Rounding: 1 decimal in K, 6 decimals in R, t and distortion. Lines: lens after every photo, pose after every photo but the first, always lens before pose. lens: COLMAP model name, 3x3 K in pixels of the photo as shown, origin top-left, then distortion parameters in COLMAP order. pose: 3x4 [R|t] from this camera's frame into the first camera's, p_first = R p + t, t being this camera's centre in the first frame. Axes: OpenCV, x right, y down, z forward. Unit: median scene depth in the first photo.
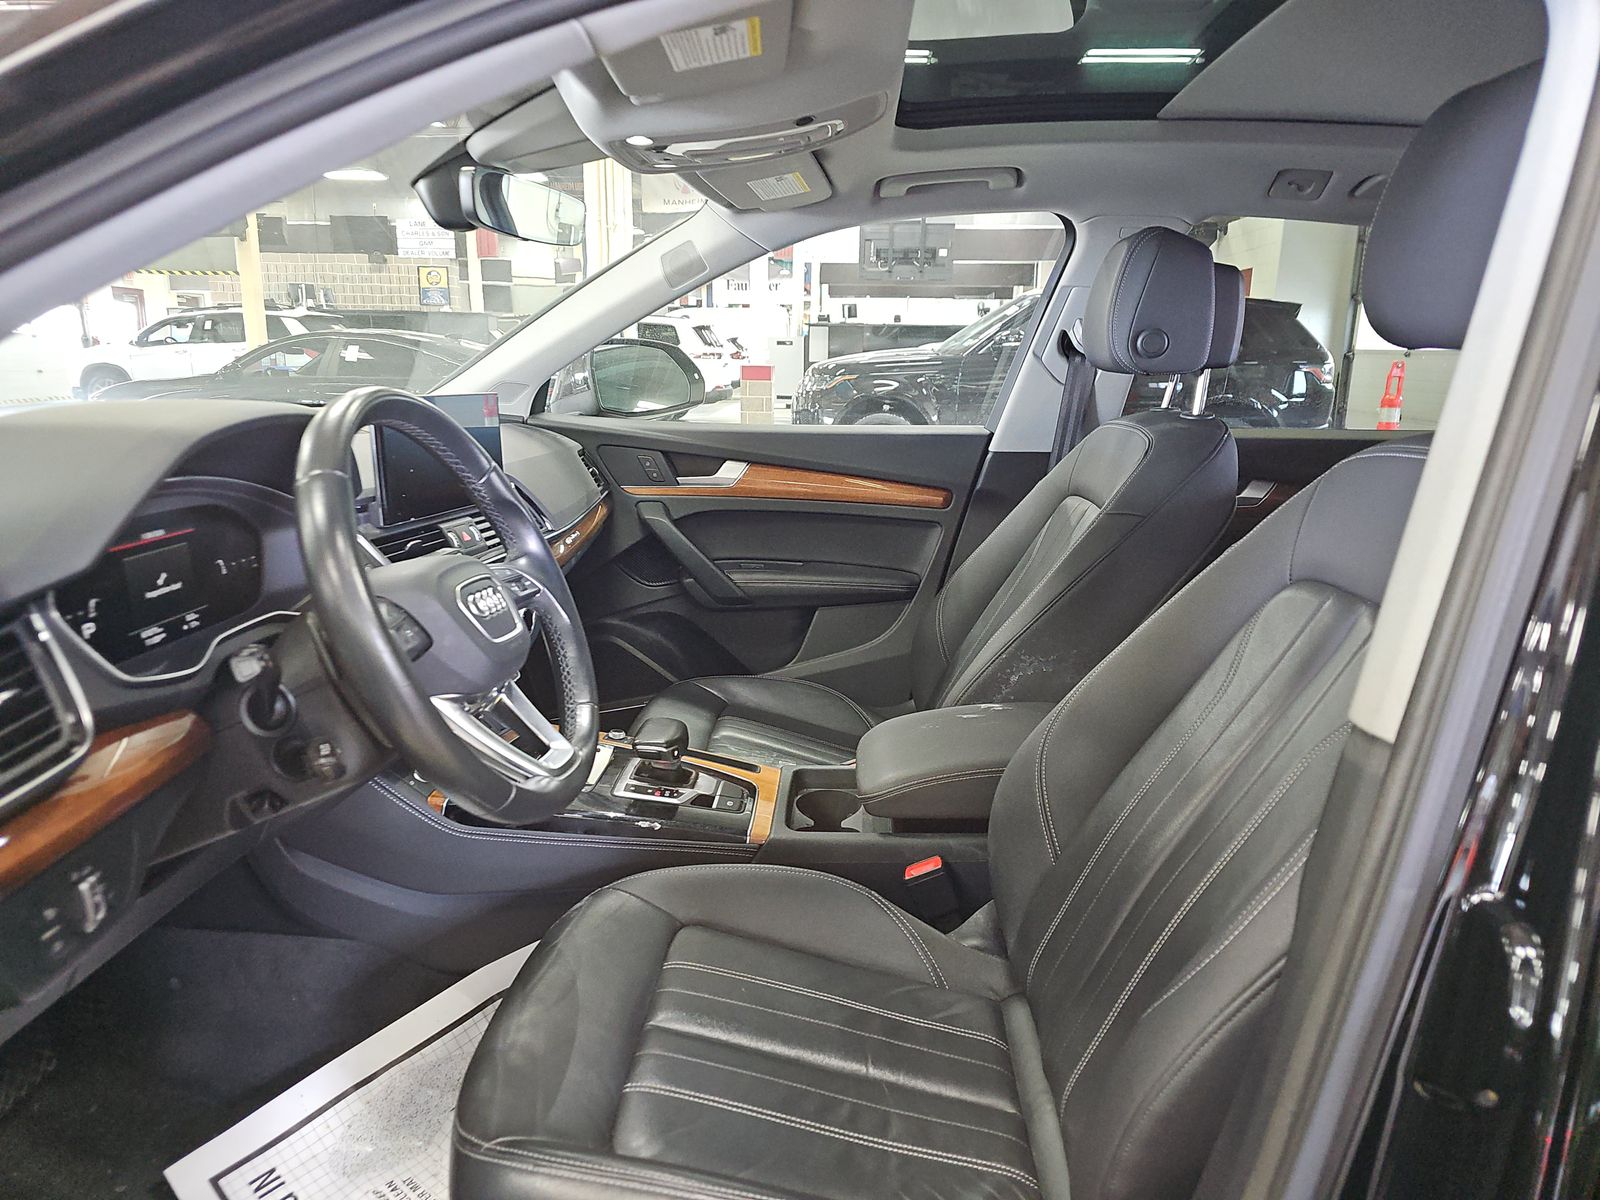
lens RADIAL K [[1031.3, 0, 800.0], [0, 1031.3, 600.0], [0, 0, 1]] dist [0.089696, -0.123775]
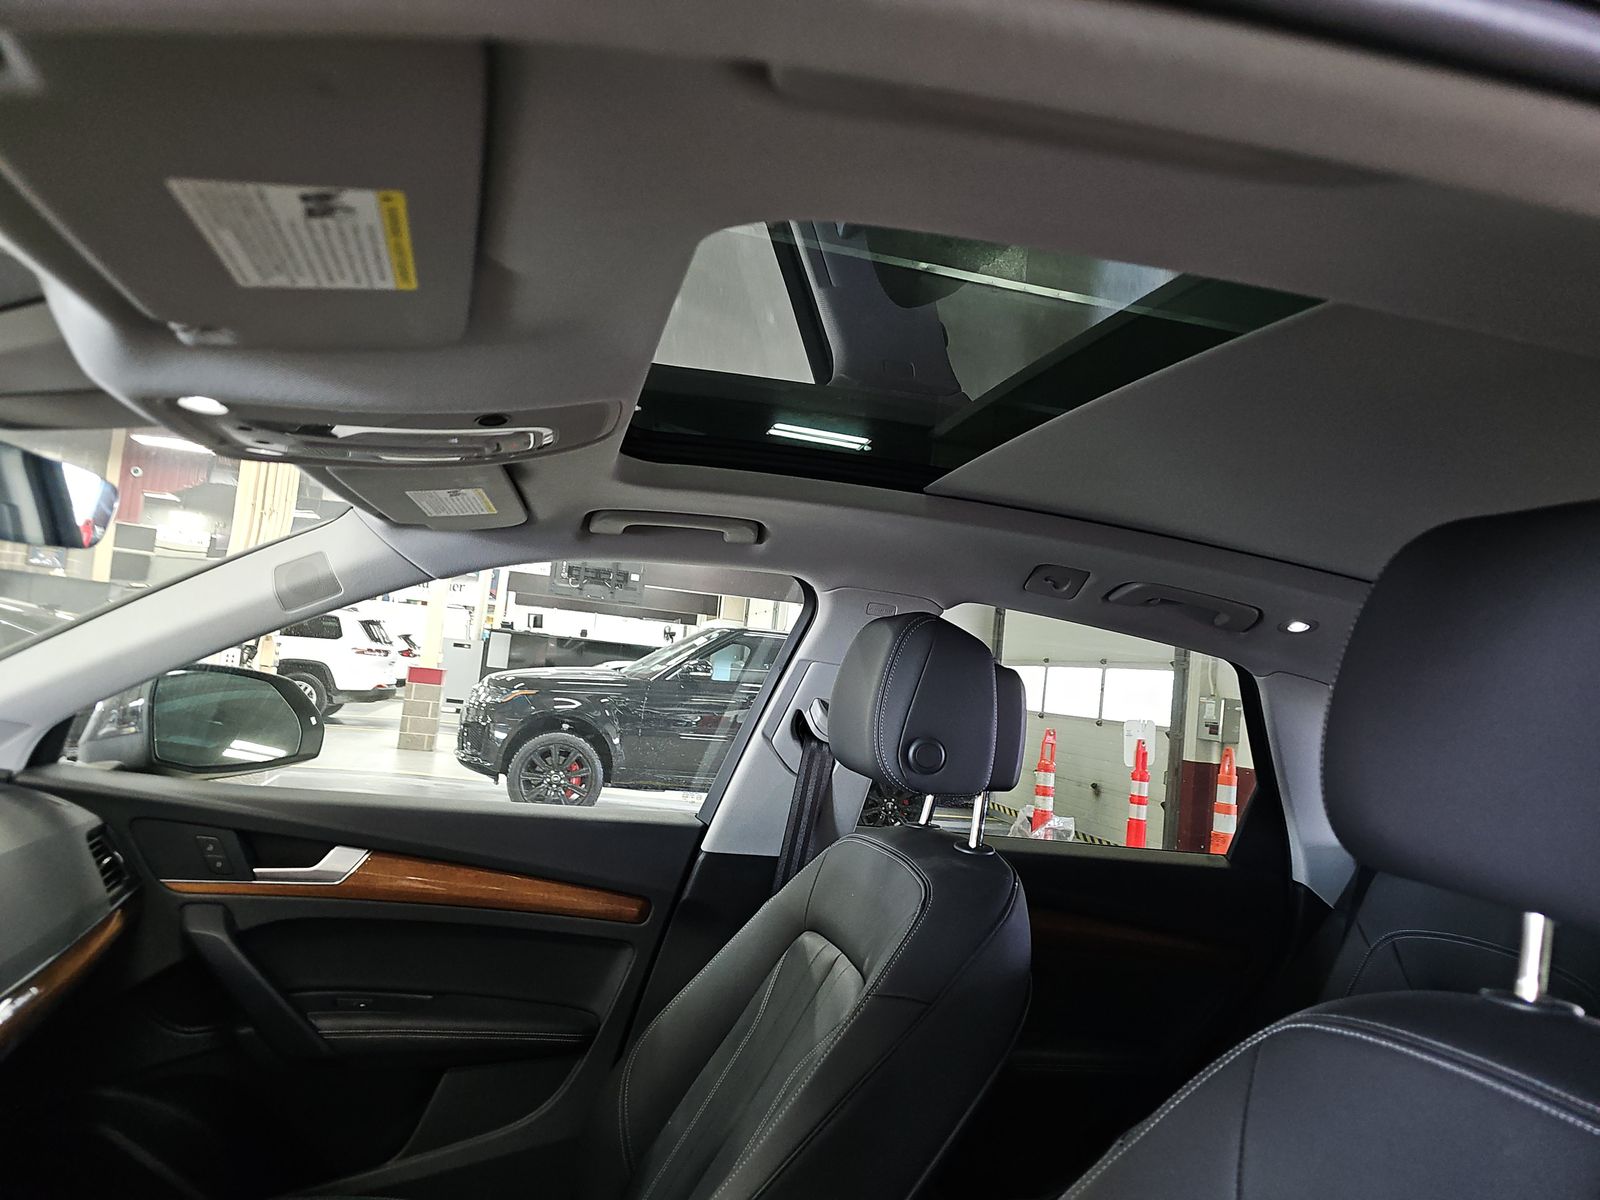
lens RADIAL K [[1054.8, 0, 800.0], [0, 1054.8, 600.0], [0, 0, 1]] dist [-0.023008, 0.000980]
pose [[0.951804, 0.114259, 0.284631, 0.006763], [-0.025075, 0.953901, -0.299073, -0.088603], [-0.305682, 0.277521, 0.910791, 0.207090]]
